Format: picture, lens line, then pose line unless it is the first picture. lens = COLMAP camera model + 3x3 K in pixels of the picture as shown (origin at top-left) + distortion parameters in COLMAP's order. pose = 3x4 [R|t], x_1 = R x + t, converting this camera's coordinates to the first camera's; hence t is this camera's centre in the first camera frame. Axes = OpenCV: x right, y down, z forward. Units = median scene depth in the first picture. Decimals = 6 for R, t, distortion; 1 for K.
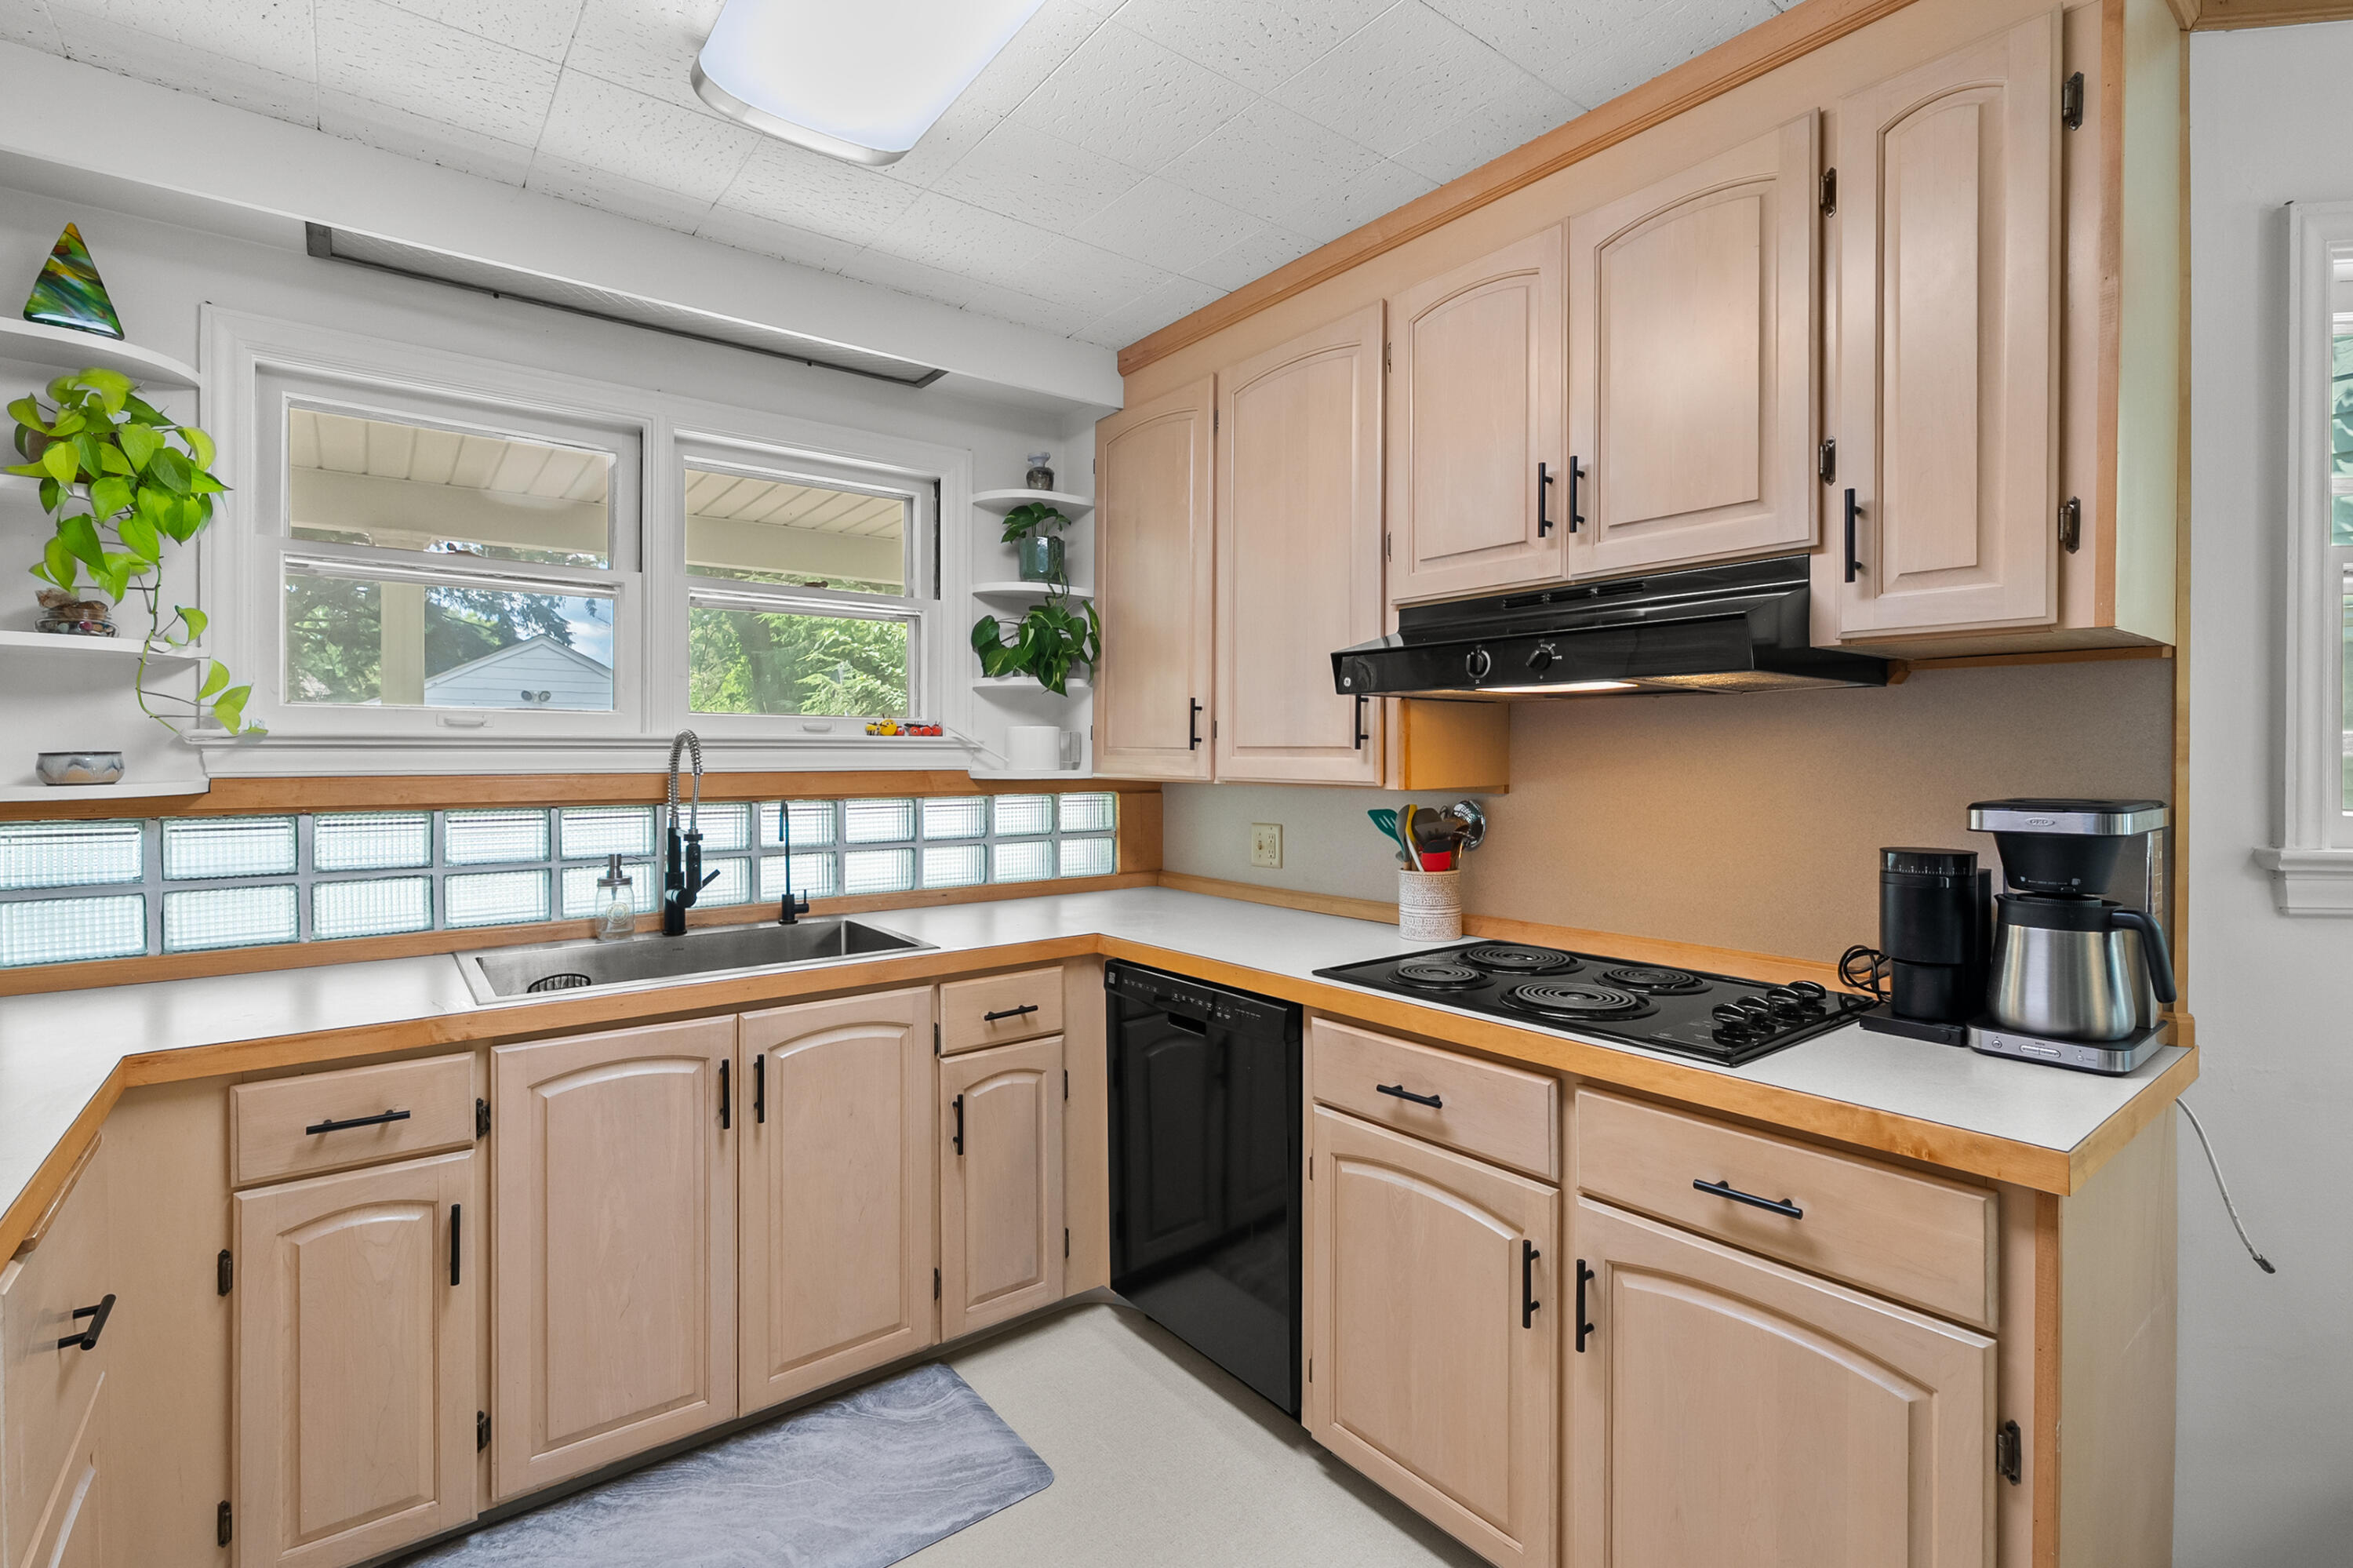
lens RADIAL K [[1066.5, 0, 1183.1], [0, 1066.5, 763.7], [0, 0, 1]] dist [-0.001825, 0.000971]
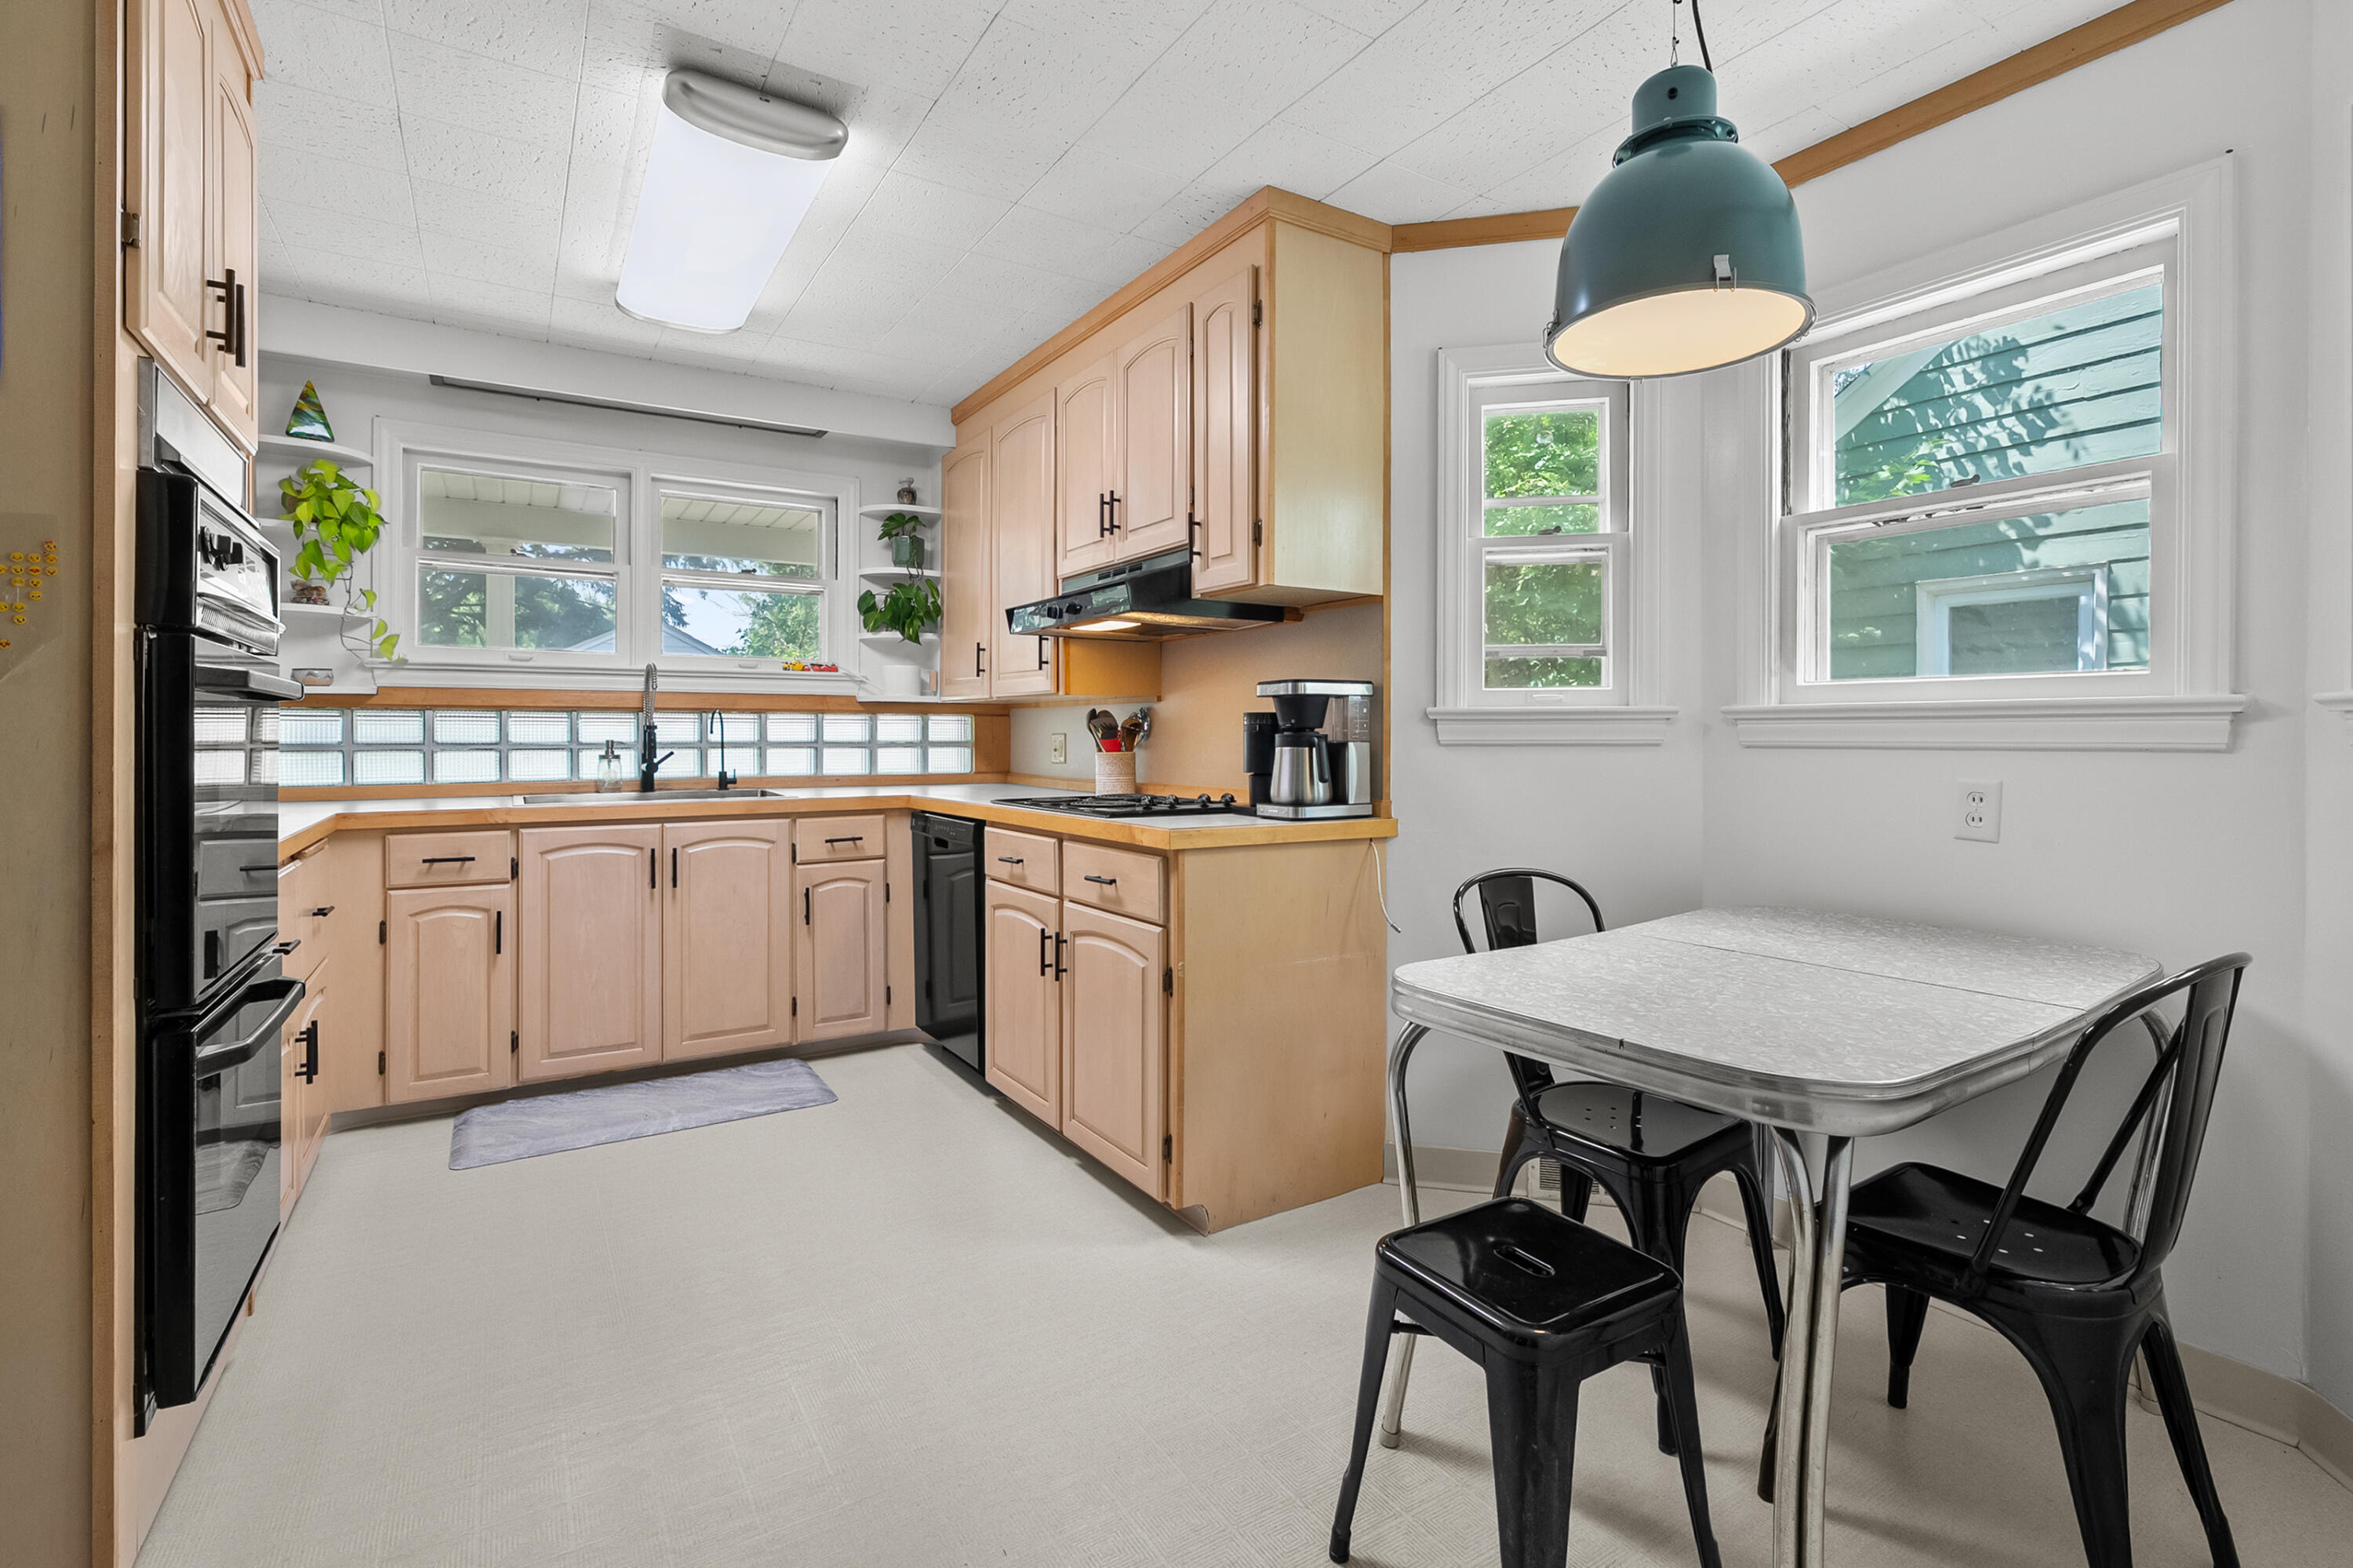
lens RADIAL K [[1066.5, 0, 1181.2], [0, 1066.5, 741.2], [0, 0, 1]] dist [-0.001825, 0.000971]
pose [[0.995011, 0.001697, -0.099748, 0.536783], [-0.001885, 0.999997, -0.001795, 0.096534], [0.099745, 0.001974, 0.995011, -0.569778]]
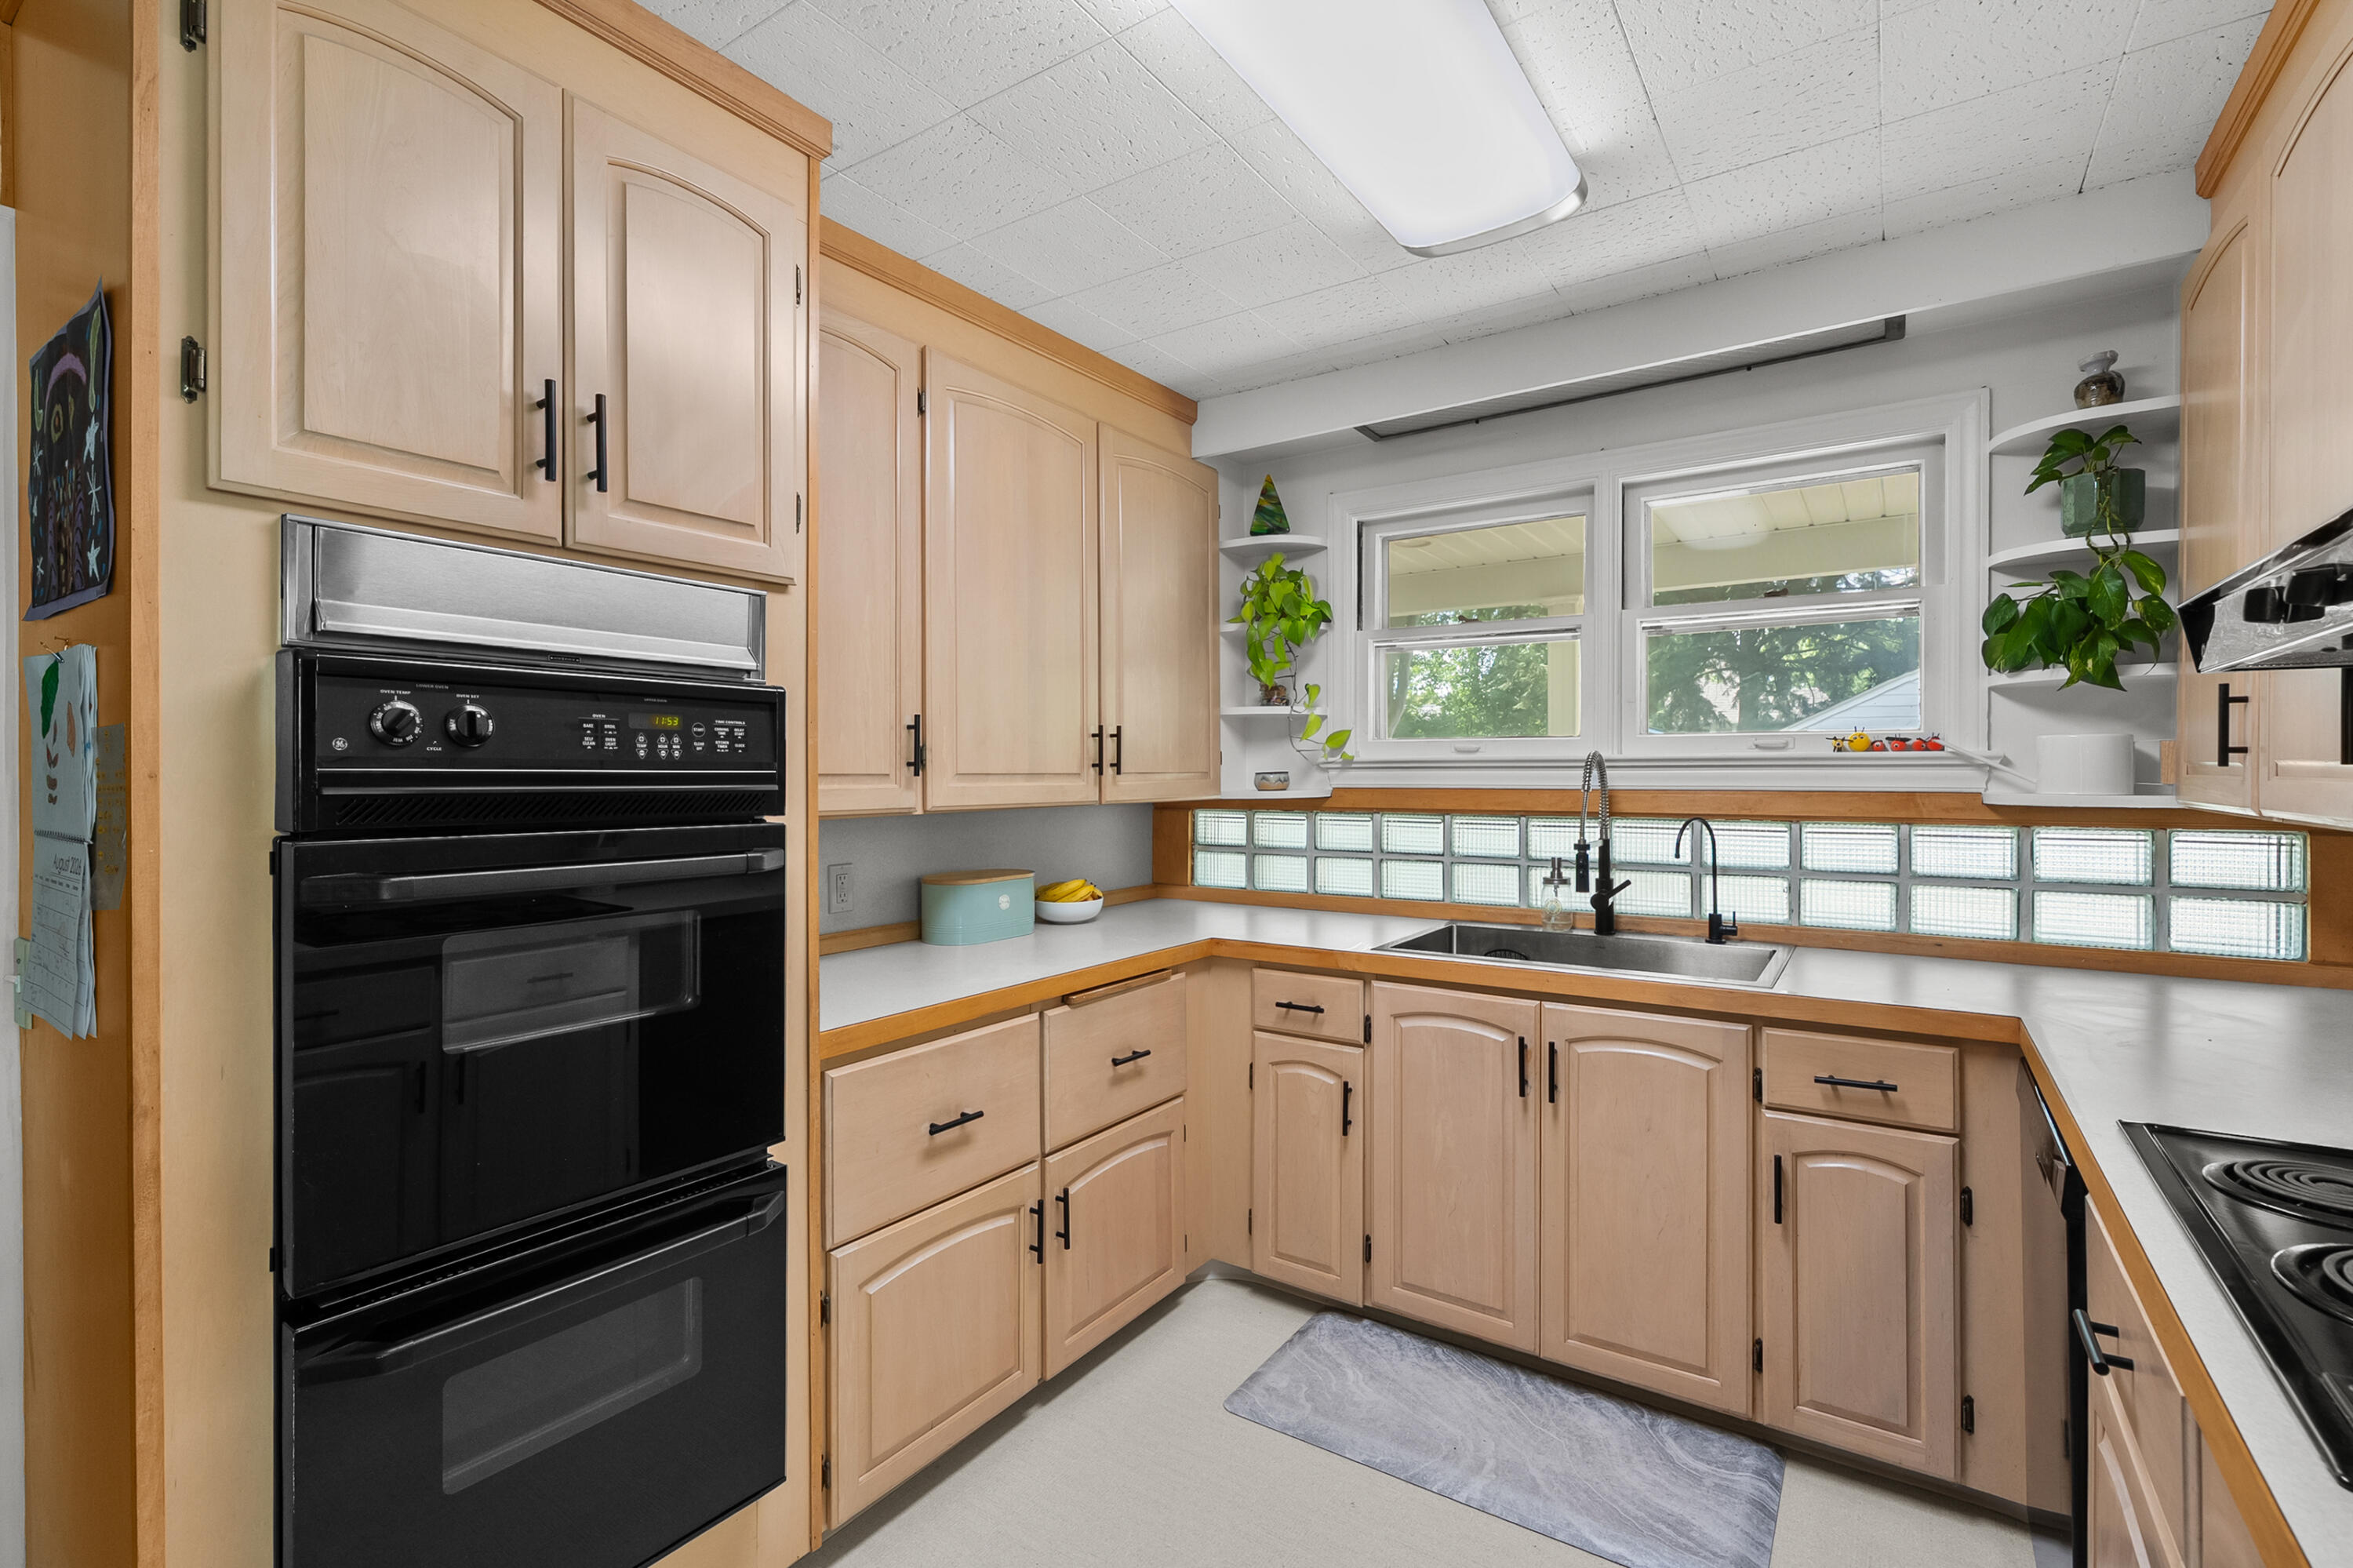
lens RADIAL K [[1066.5, 0, 1169.8], [0, 1066.5, 776.6], [0, 0, 1]] dist [-0.001825, 0.000971]
pose [[0.302430, 0.005046, -0.953158, 0.509757], [-0.005520, 0.999978, 0.003543, -0.007485], [0.953156, 0.004190, 0.302452, 0.258063]]
